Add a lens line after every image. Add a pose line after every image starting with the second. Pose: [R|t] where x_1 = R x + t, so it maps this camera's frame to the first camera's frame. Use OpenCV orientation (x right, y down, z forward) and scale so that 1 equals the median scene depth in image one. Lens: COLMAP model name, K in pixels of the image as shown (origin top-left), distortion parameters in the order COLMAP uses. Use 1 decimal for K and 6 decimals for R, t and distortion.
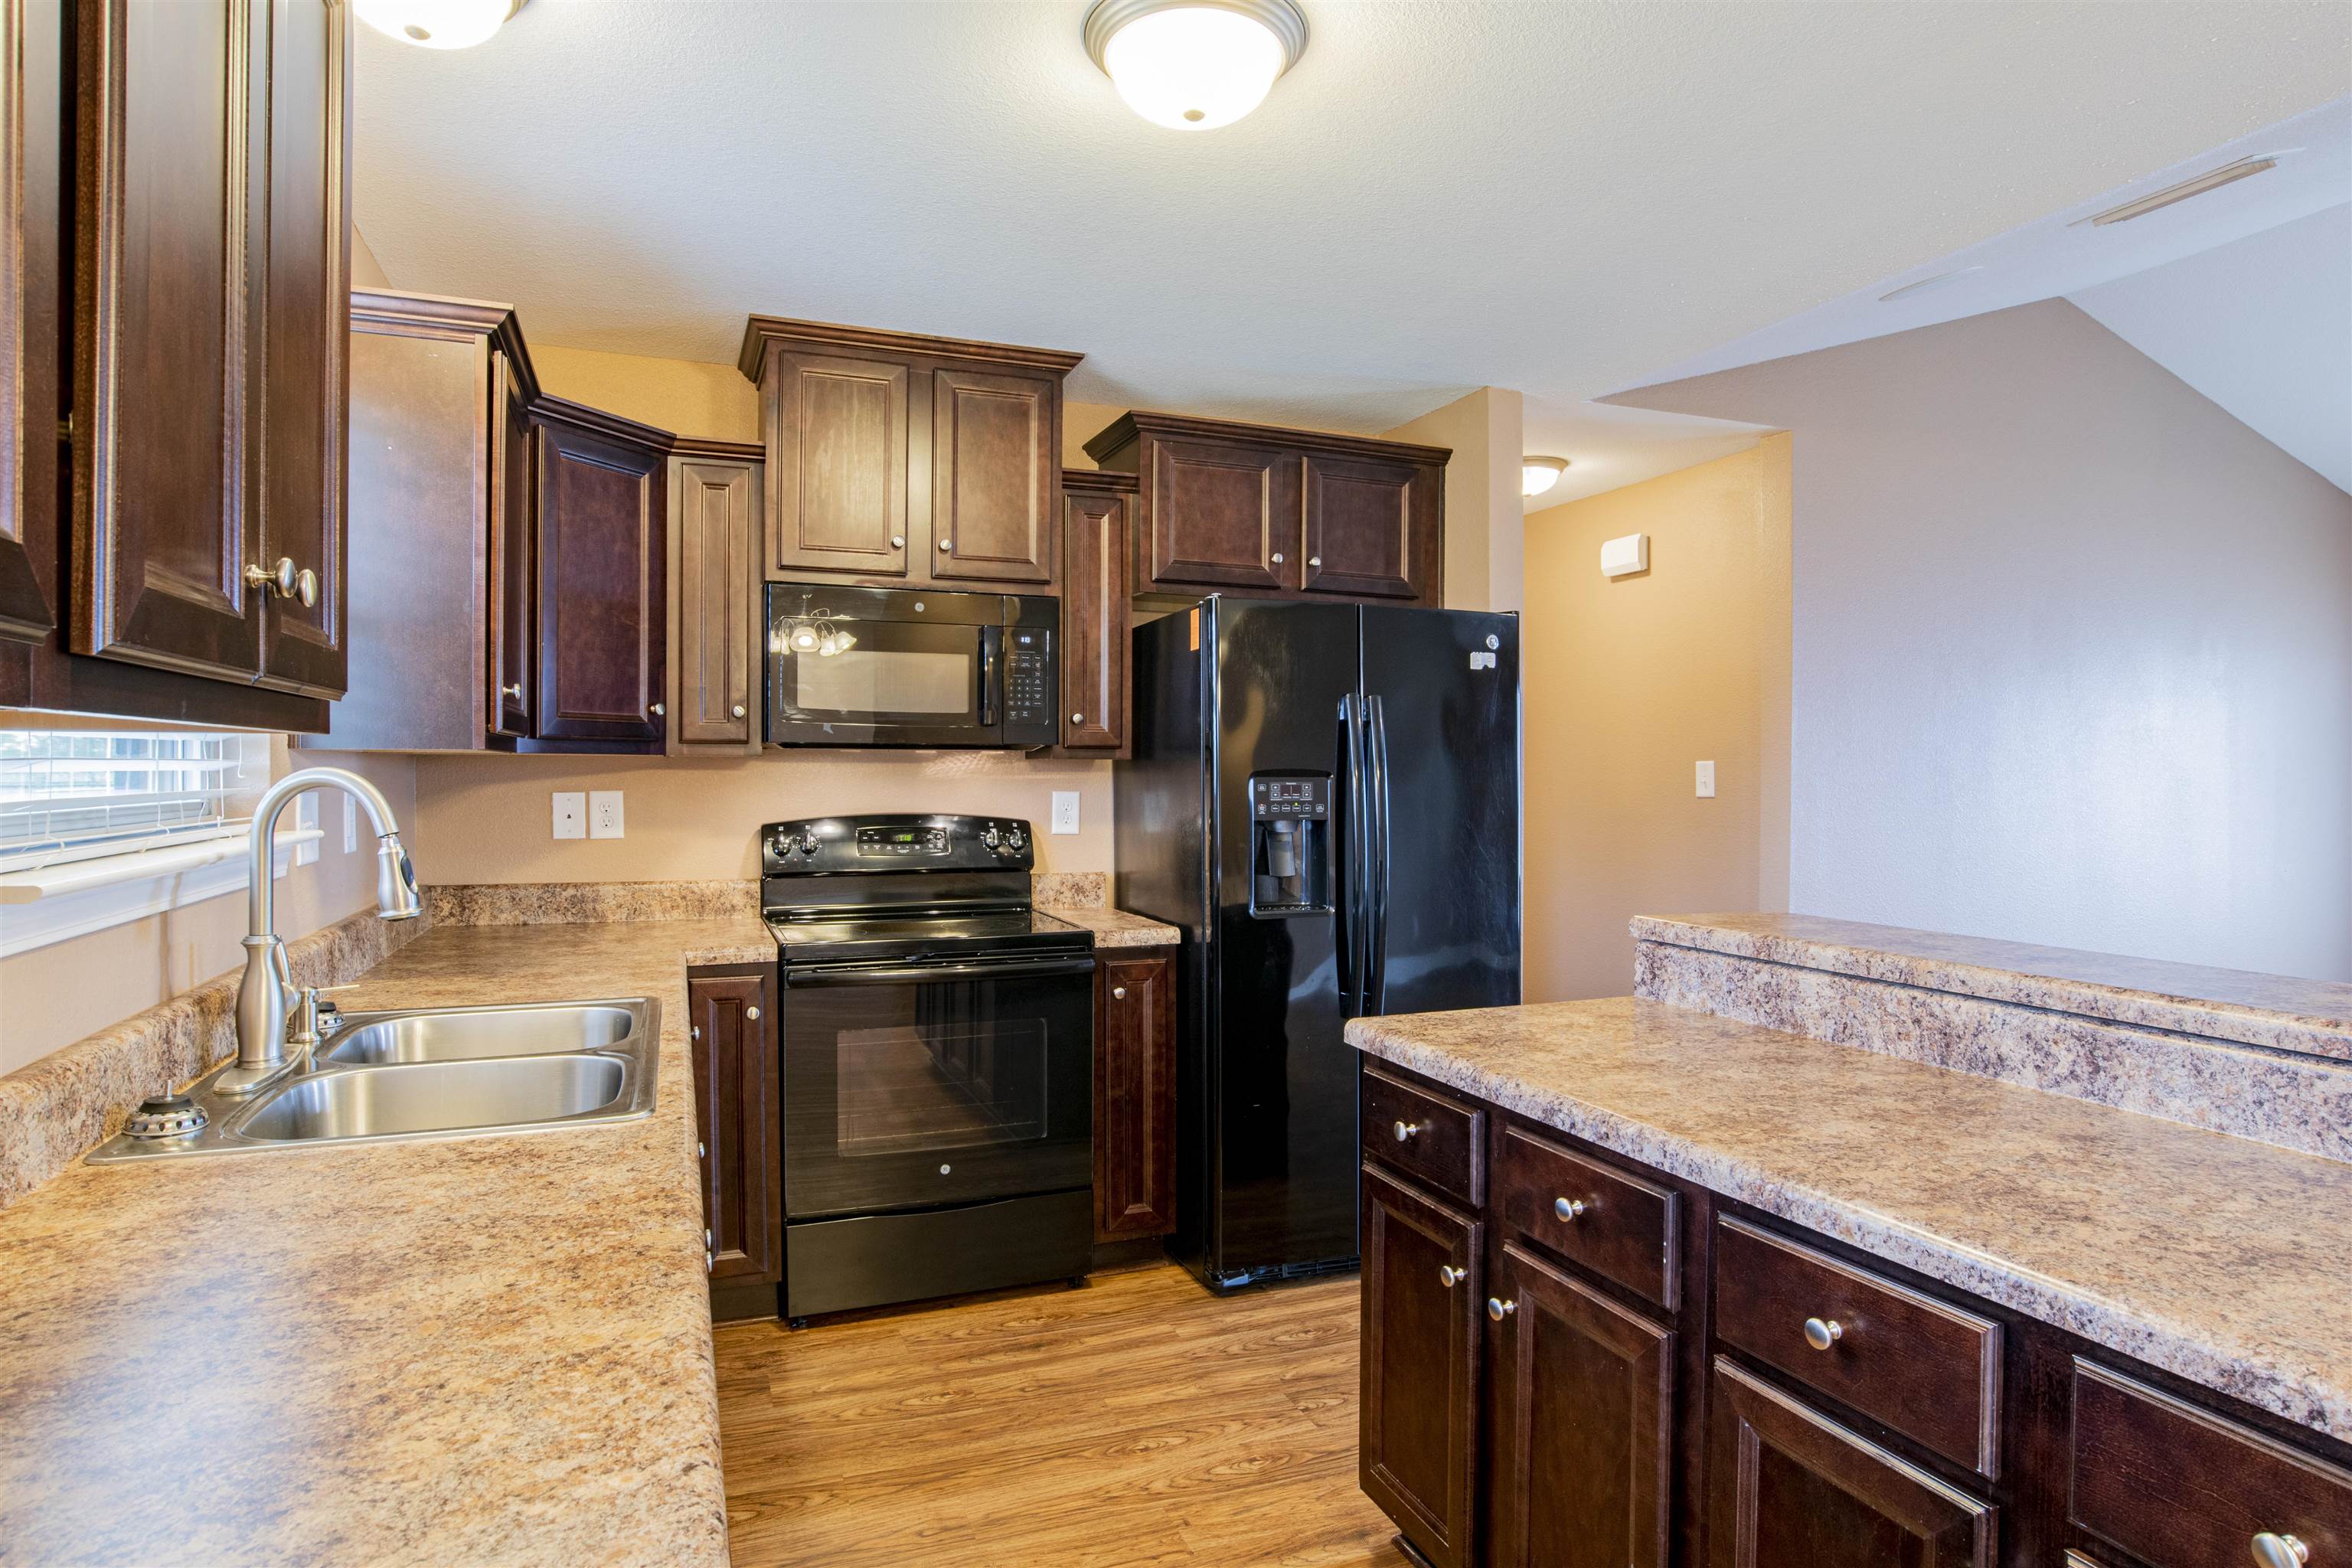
lens RADIAL K [[1236.4, 0, 1195.8], [0, 1236.4, 785.2], [0, 0, 1]] dist [-0.045268, 0.009740]
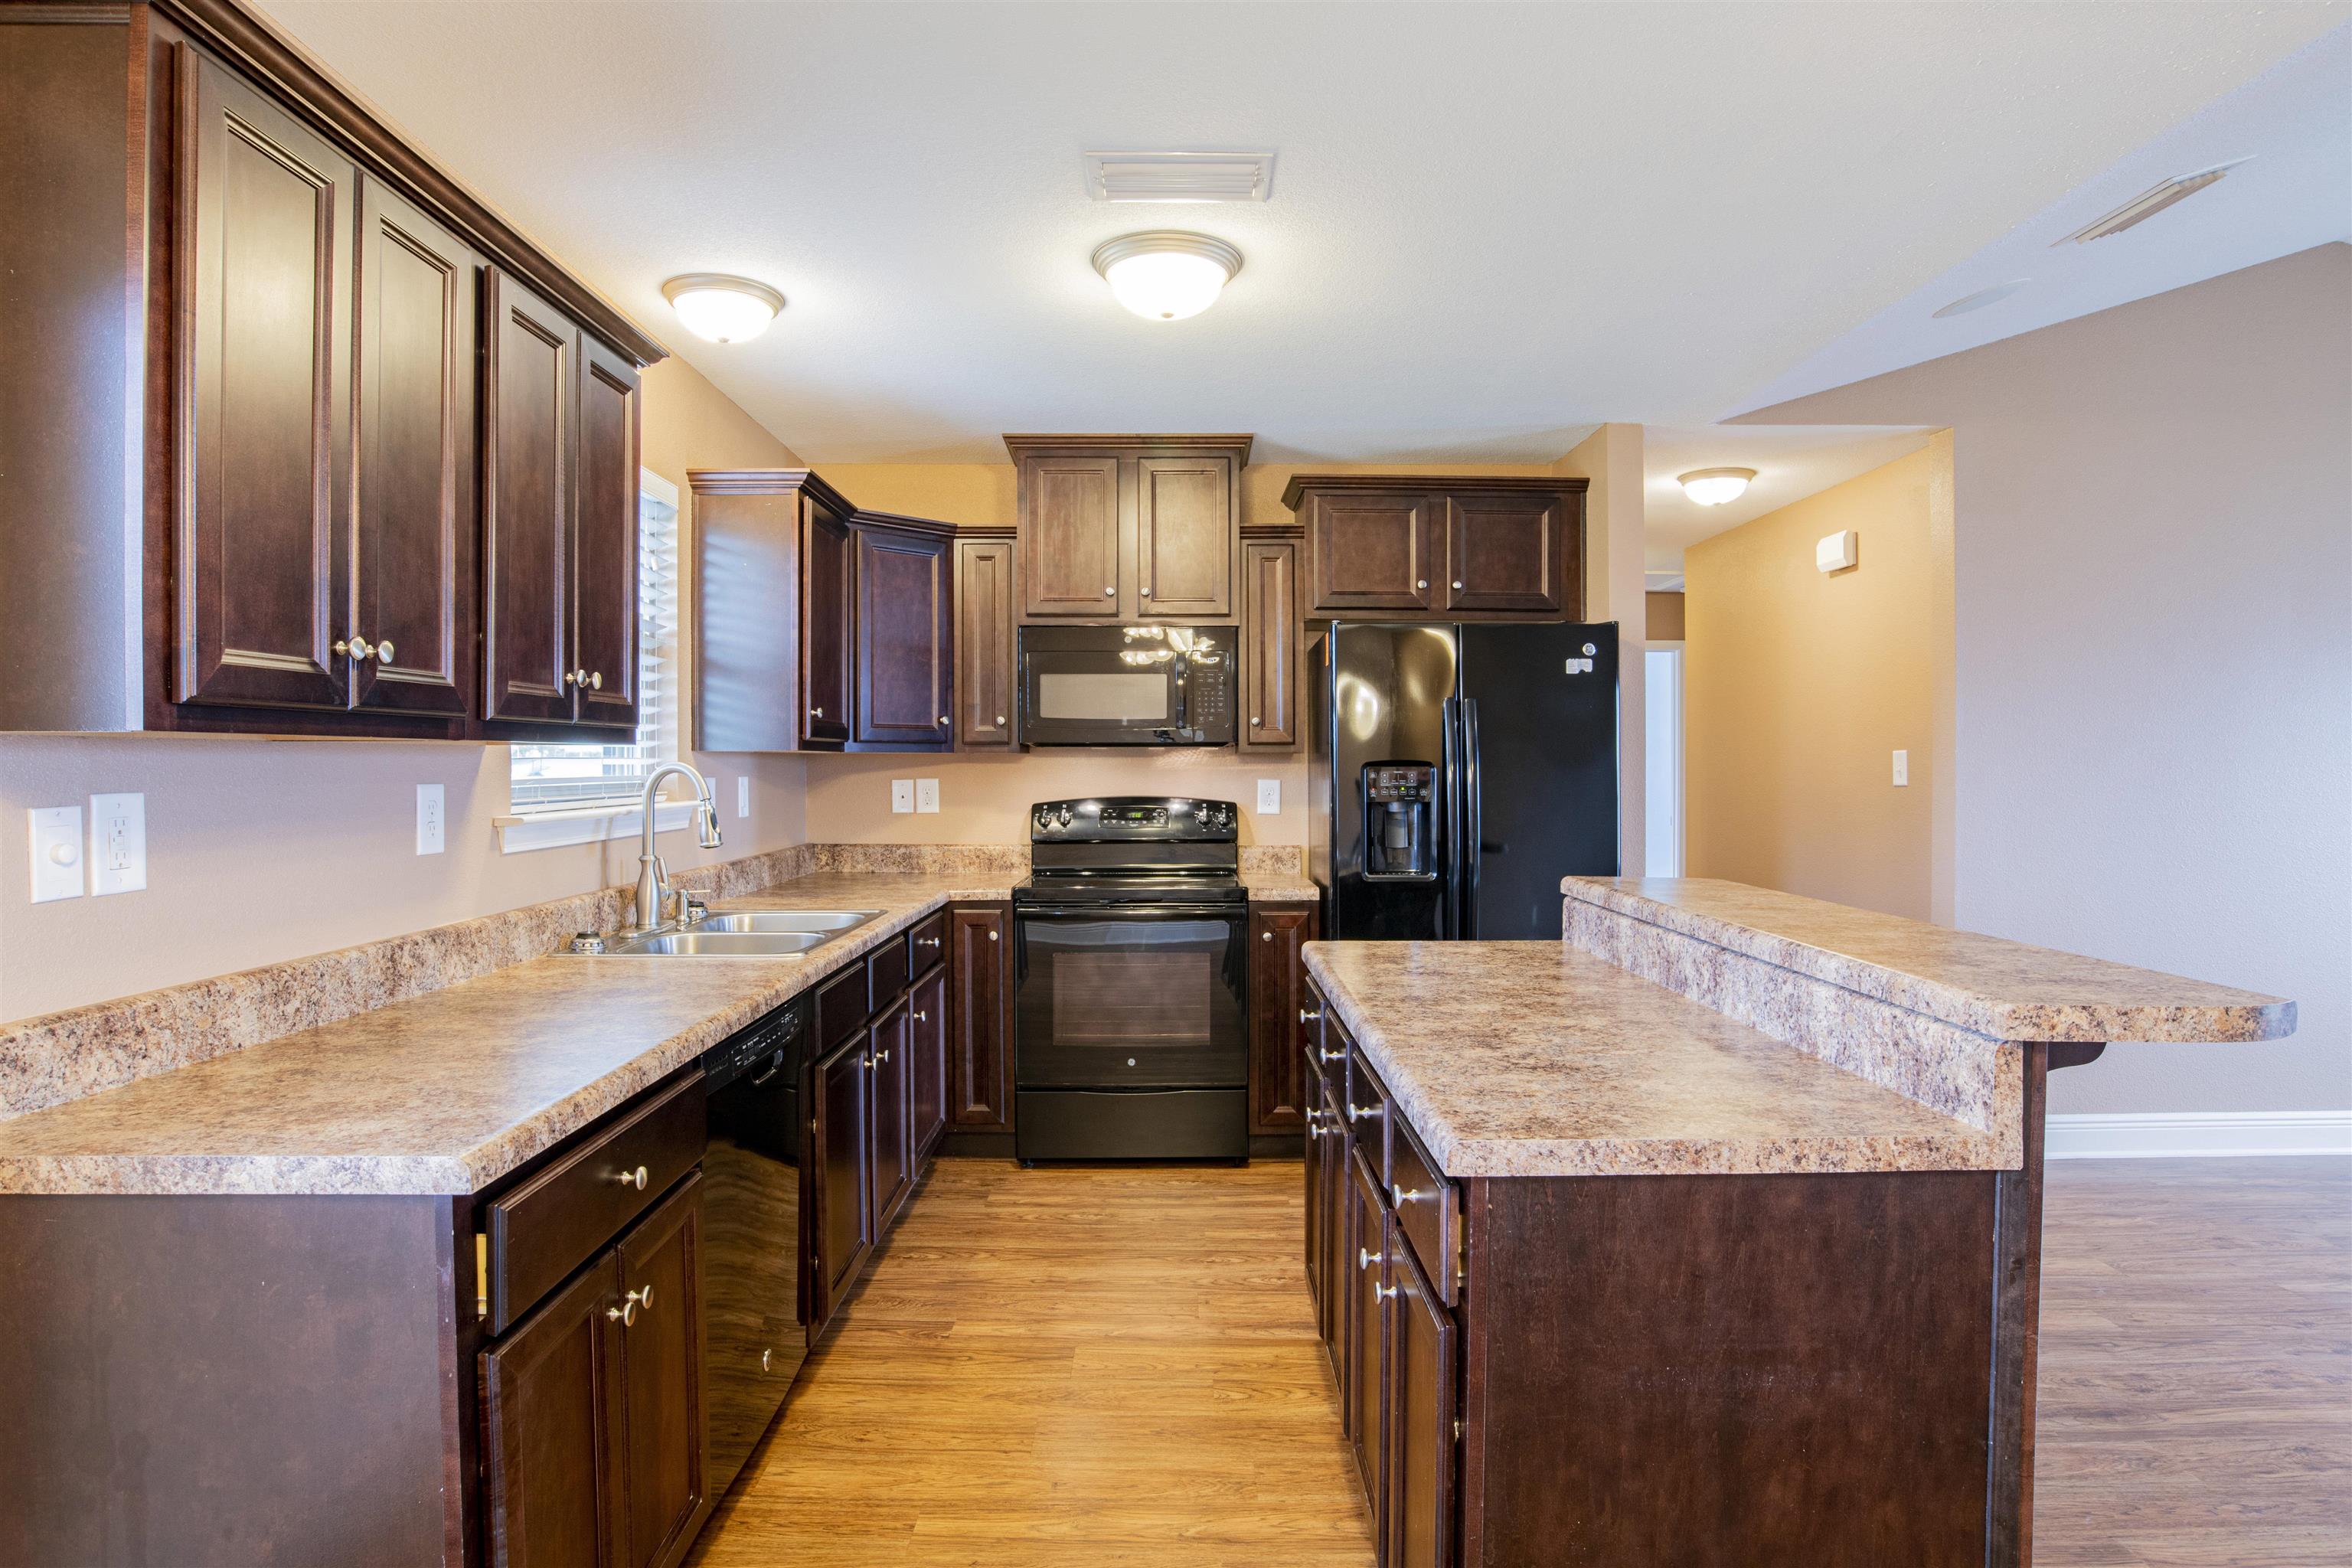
lens RADIAL K [[1236.4, 0, 1220.0], [0, 1236.4, 767.1], [0, 0, 1]] dist [-0.045268, 0.009740]
pose [[0.939313, -0.003140, -0.343048, 0.323682], [-0.000220, 0.999952, -0.009755, 0.005504], [0.343062, 0.009238, 0.939267, -0.210448]]
